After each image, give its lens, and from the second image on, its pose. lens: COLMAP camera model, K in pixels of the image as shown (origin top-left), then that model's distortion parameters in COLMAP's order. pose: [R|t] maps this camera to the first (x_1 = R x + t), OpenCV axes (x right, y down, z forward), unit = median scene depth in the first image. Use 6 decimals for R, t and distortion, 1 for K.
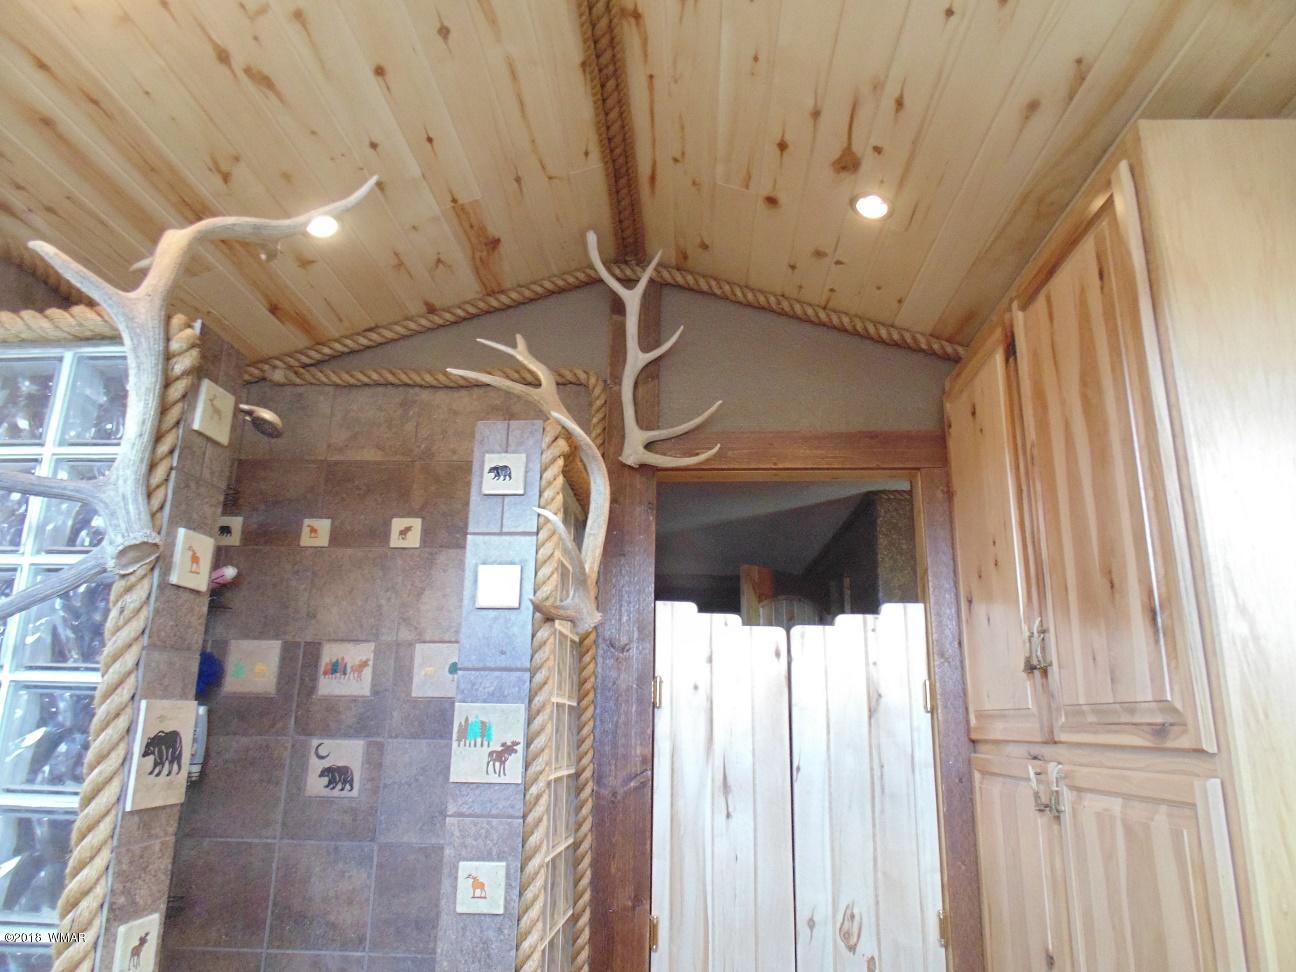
lens RADIAL K [[853.6, 0, 648.0], [0, 853.6, 486.0], [0, 0, 1]] dist [-0.019693, 0.000696]
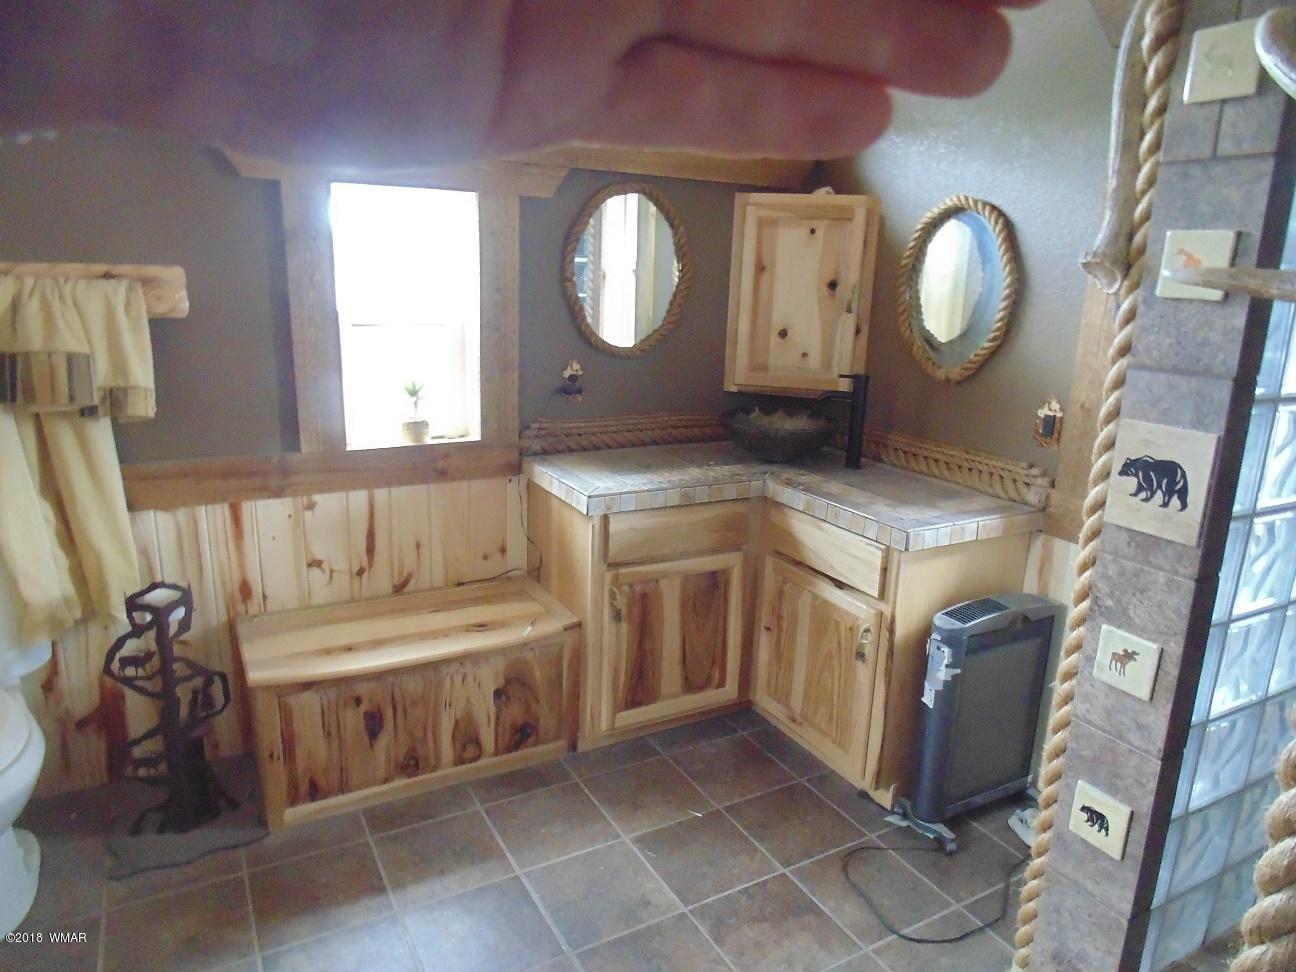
lens RADIAL K [[853.6, 0, 648.0], [0, 853.6, 486.0], [0, 0, 1]] dist [-0.019693, 0.000696]
pose [[-0.840273, 0.091580, -0.534372, 0.391593], [0.095309, 0.995233, 0.020692, 0.246702], [0.533720, -0.033544, -0.844996, 1.476481]]
